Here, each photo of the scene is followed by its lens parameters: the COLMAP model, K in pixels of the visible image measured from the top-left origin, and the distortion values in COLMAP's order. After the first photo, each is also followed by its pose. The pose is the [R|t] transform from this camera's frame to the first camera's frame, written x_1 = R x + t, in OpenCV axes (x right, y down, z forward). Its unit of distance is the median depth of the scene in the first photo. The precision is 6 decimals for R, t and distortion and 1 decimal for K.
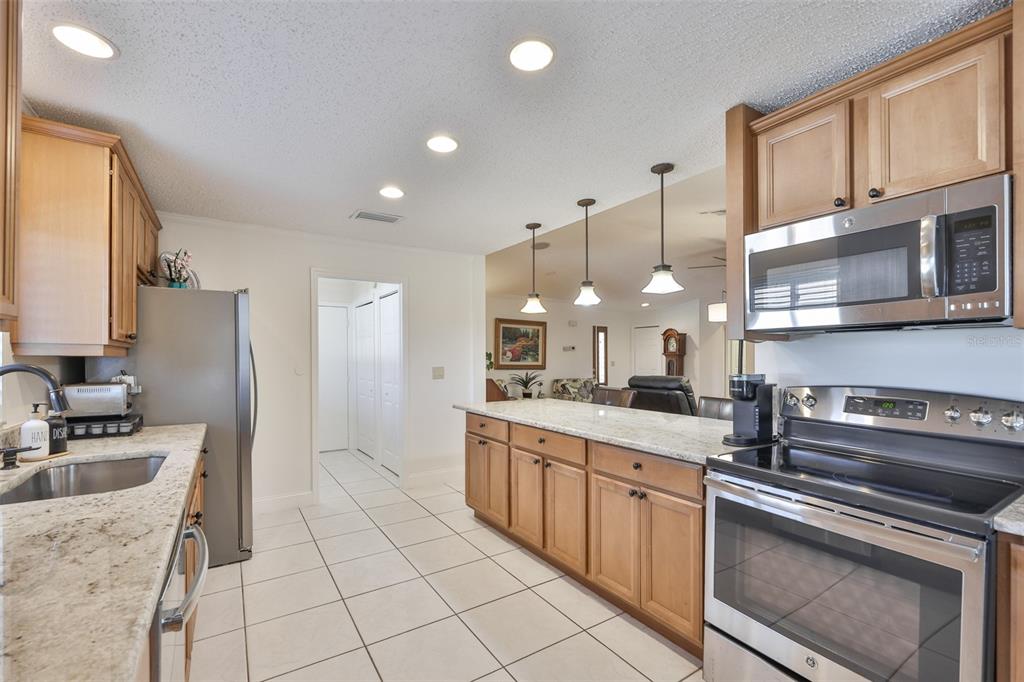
lens RADIAL K [[441.6, 0, 492.6], [0, 441.6, 355.5], [0, 0, 1]] dist [-0.009448, 0.001639]
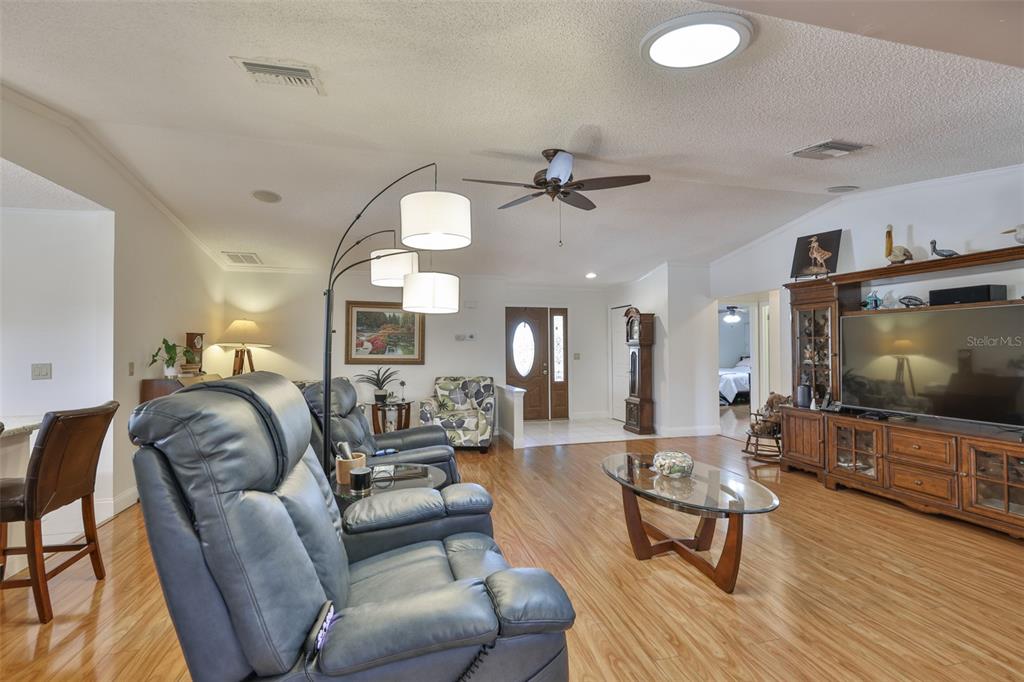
lens RADIAL K [[441.6, 0, 491.2], [0, 441.6, 343.0], [0, 0, 1]] dist [-0.009448, 0.001639]
pose [[0.950698, -0.009275, -0.309979, 0.480559], [0.006844, 0.999937, -0.008929, 0.001512], [0.310042, 0.006367, 0.950702, 0.297549]]
